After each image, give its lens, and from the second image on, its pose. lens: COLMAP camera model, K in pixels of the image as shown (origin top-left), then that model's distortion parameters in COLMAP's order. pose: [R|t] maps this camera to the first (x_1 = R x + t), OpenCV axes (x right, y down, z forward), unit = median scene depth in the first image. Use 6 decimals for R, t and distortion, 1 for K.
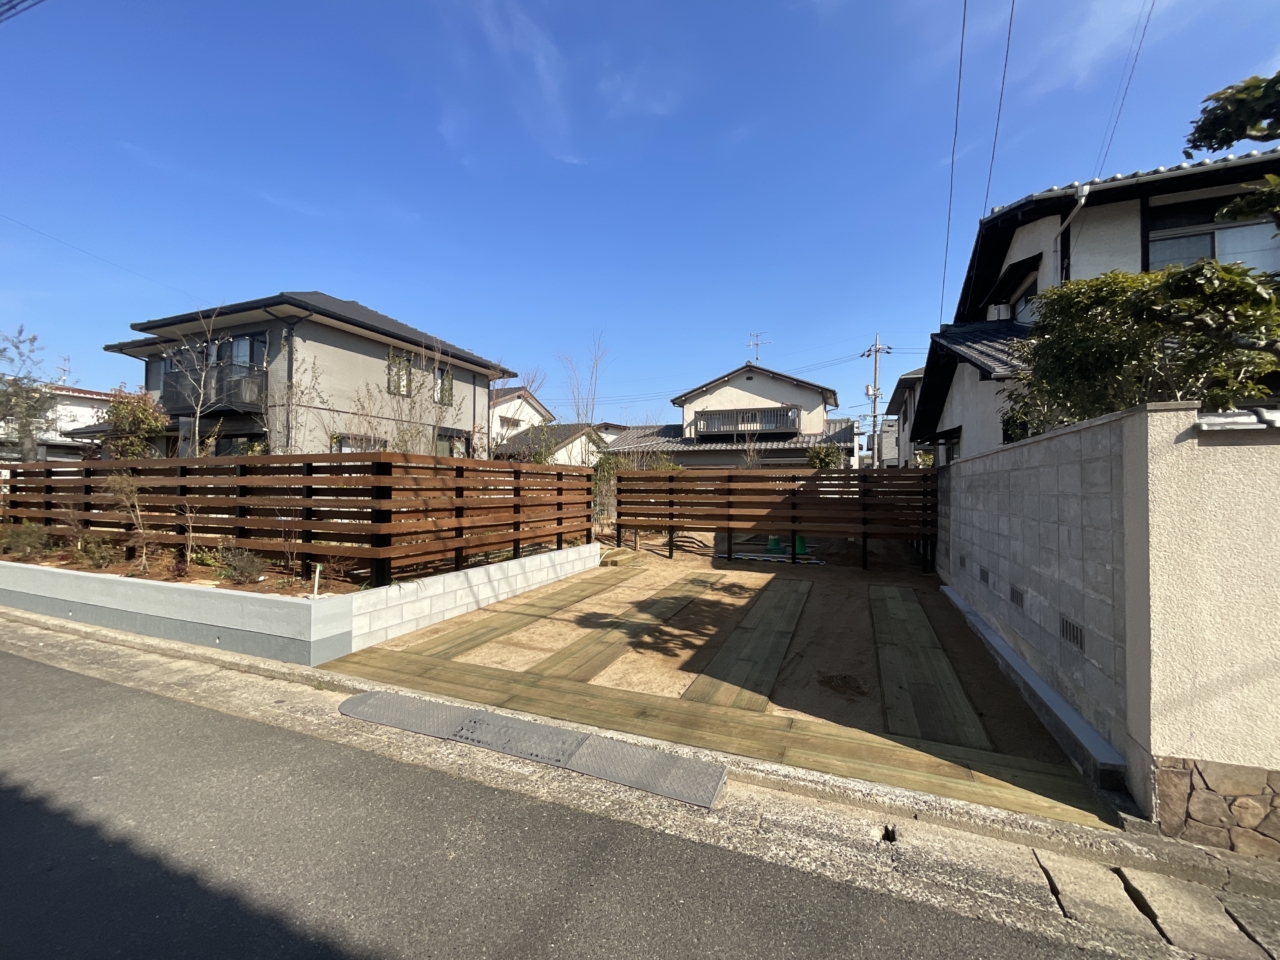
lens RADIAL K [[522.8, 0, 643.3], [0, 522.8, 479.0], [0, 0, 1]] dist [-0.003254, -0.000175]
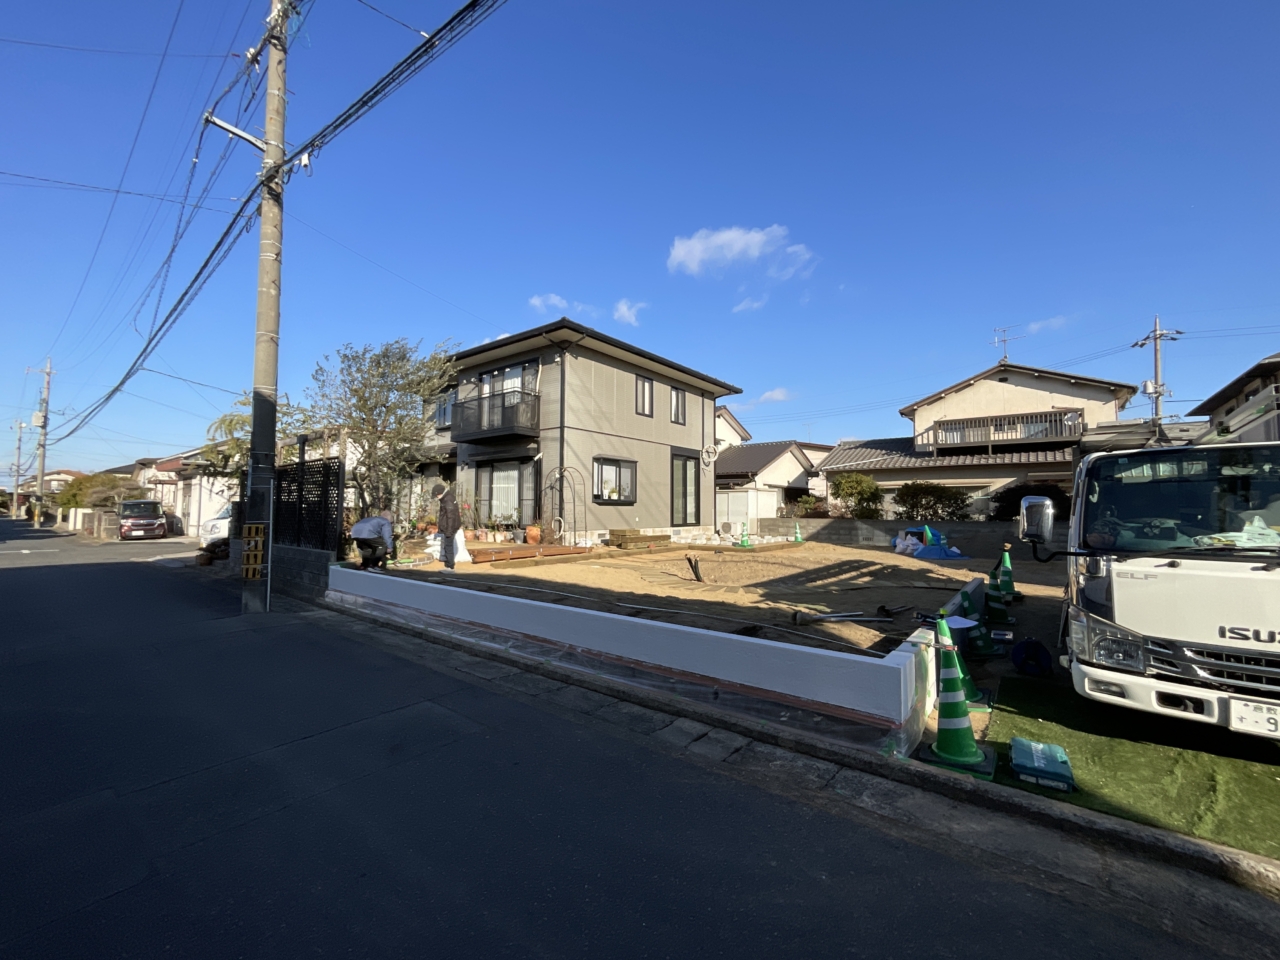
lens RADIAL K [[522.8, 0, 640.5], [0, 522.8, 483.4], [0, 0, 1]] dist [-0.003254, -0.000175]
pose [[0.961938, -0.013832, -0.272918, -0.257761], [0.004509, 0.999386, -0.034758, 0.004070], [0.273231, 0.032205, 0.961409, 0.063699]]
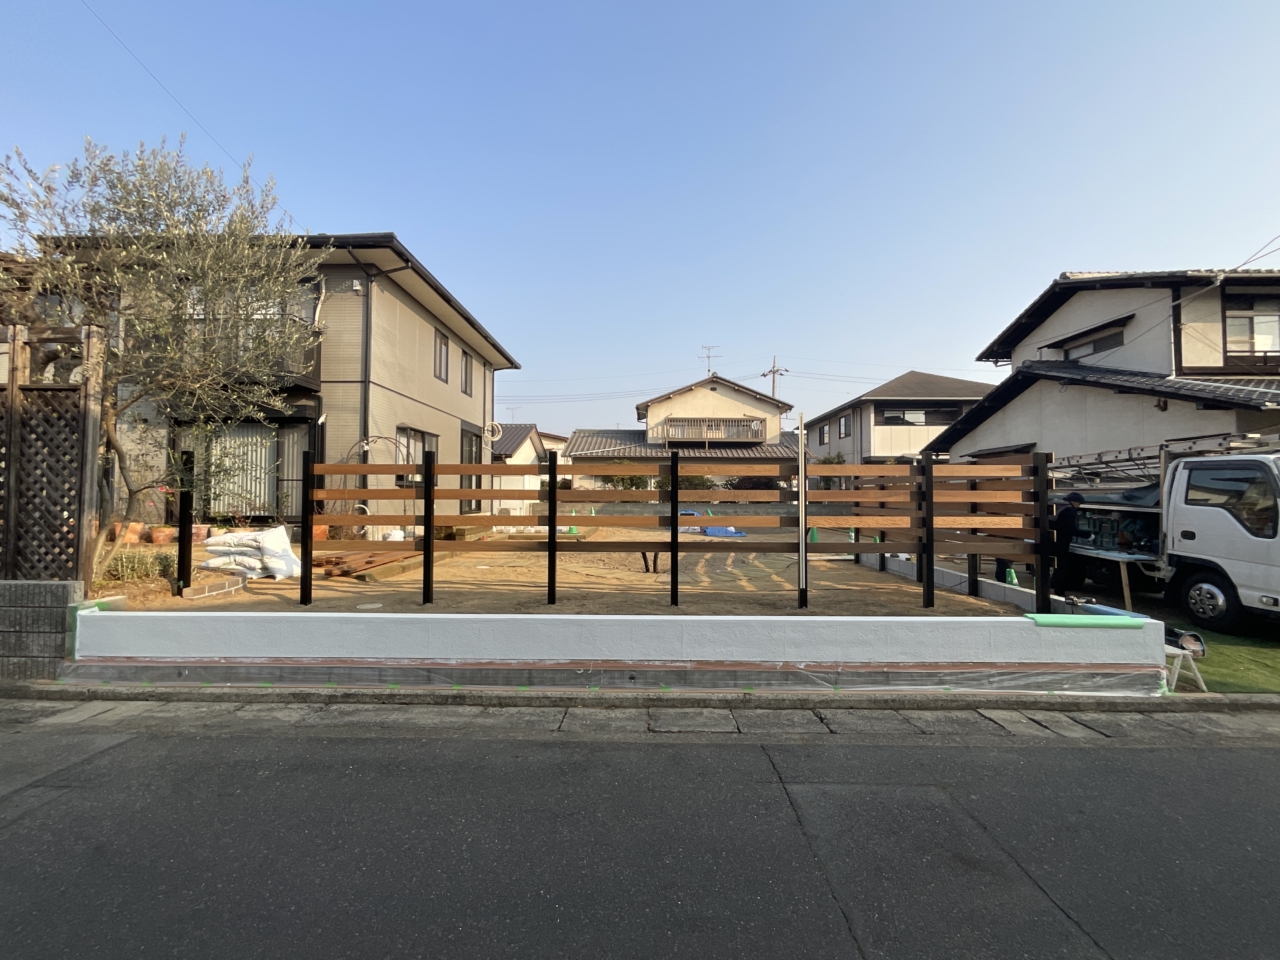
lens RADIAL K [[522.8, 0, 642.7], [0, 522.8, 482.7], [0, 0, 1]] dist [-0.003254, -0.000175]
pose [[0.930377, 0.008067, 0.366516, -0.592991], [-0.005987, 0.999959, -0.006813, 0.004814], [-0.366556, 0.004144, 0.930387, 0.160573]]
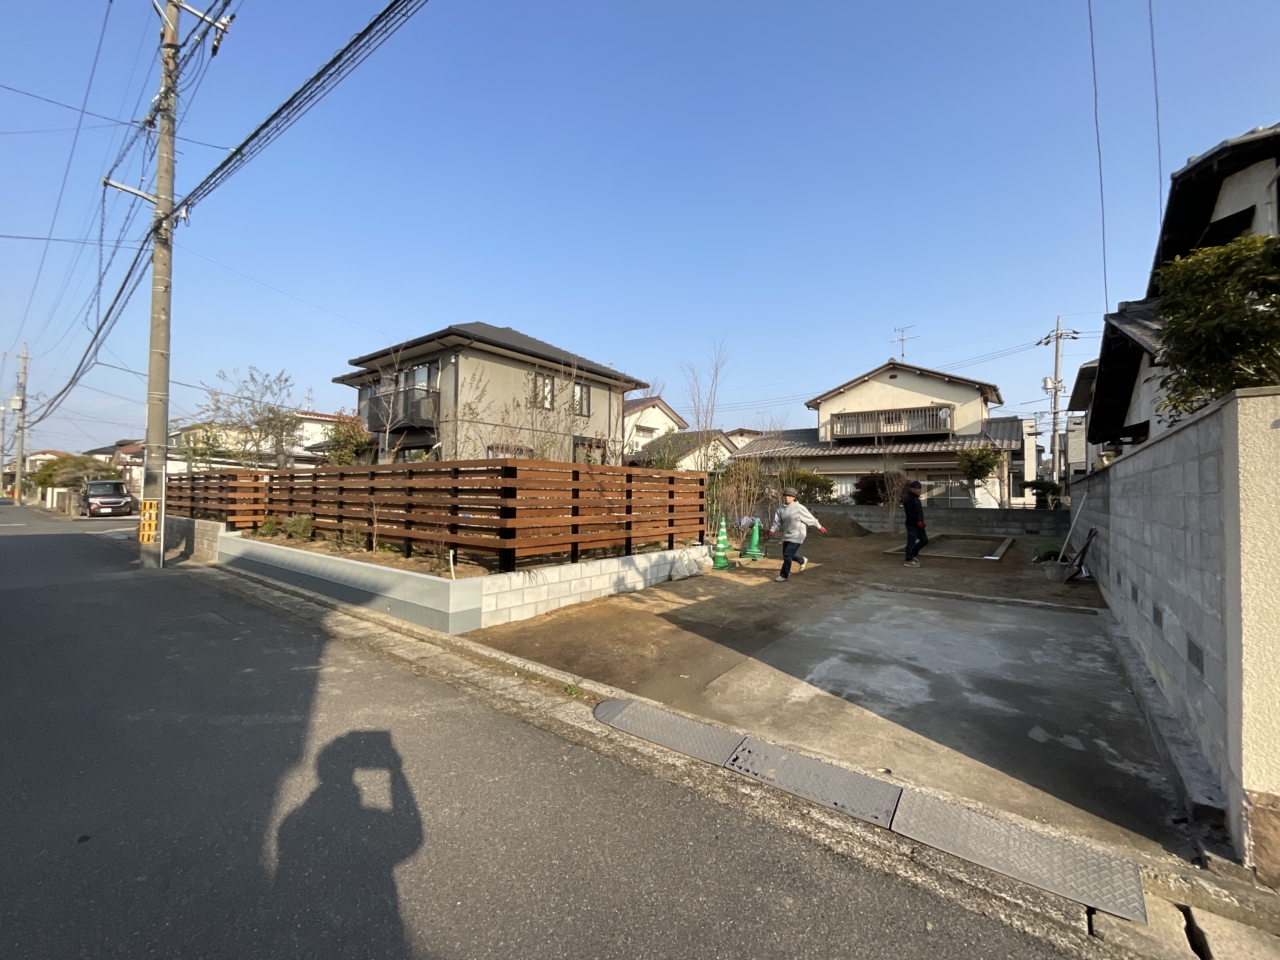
lens RADIAL K [[522.8, 0, 641.7], [0, 522.8, 480.2], [0, 0, 1]] dist [-0.003254, -0.000175]
pose [[0.963597, 0.000417, -0.267360, 0.041264], [-0.003172, 0.999946, -0.009875, 0.003535], [0.267342, 0.010364, 0.963546, -0.021962]]
